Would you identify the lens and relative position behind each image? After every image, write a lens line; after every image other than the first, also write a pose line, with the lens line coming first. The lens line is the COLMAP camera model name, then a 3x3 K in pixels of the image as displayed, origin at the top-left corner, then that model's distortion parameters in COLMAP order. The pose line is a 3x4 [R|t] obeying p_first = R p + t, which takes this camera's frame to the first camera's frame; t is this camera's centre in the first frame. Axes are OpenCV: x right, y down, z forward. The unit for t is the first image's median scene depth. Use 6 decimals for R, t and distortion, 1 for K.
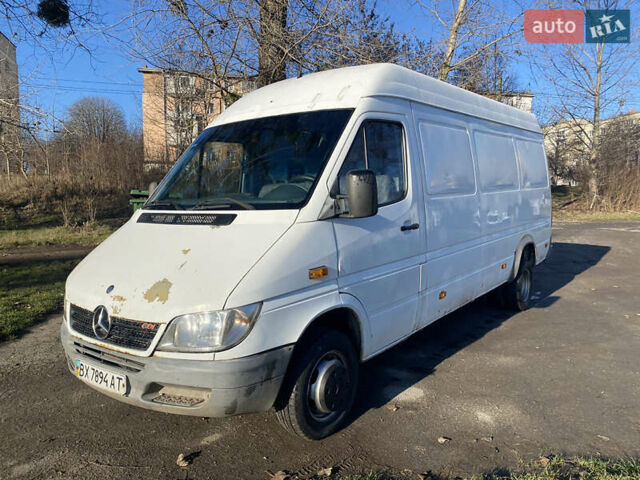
lens RADIAL K [[495.5, 0, 320.0], [0, 495.5, 240.0], [0, 0, 1]] dist [0.019870, -0.002373]
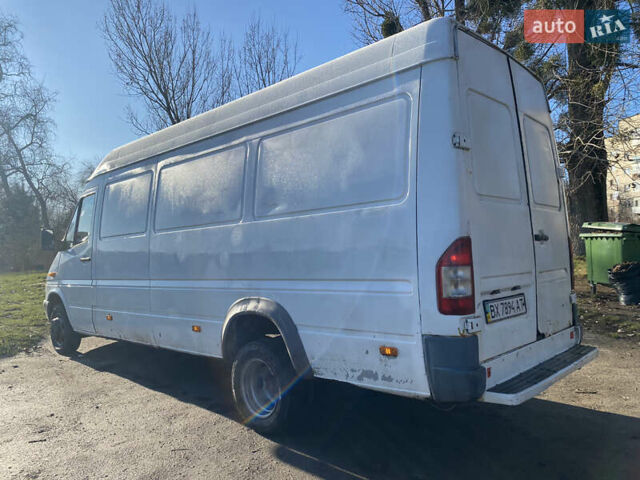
lens RADIAL K [[495.5, 0, 320.0], [0, 495.5, 240.0], [0, 0, 1]] dist [0.019870, -0.002373]
pose [[-0.102601, -0.007693, -0.994693, 2.030756], [-0.074730, 0.997204, -0.000004, -0.173088], [0.991911, 0.074333, -0.102889, 2.335367]]
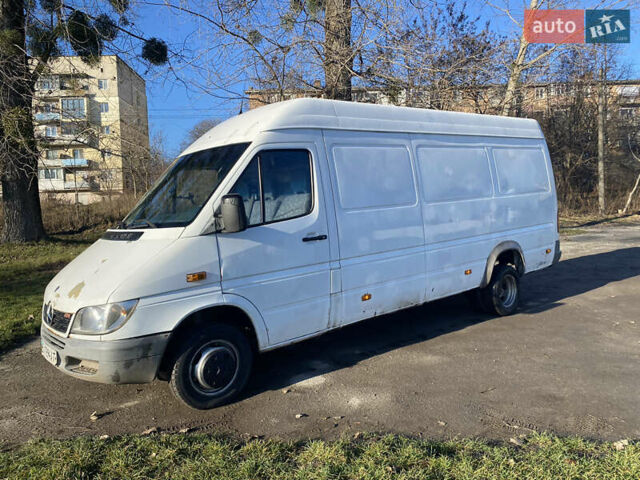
lens RADIAL K [[495.5, 0, 320.0], [0, 495.5, 240.0], [0, 0, 1]] dist [0.019870, -0.002373]
pose [[0.973211, -0.016179, -0.229342, 0.571709], [0.013049, 0.999800, -0.015160, -0.004765], [0.229542, 0.011761, 0.973228, -0.160917]]
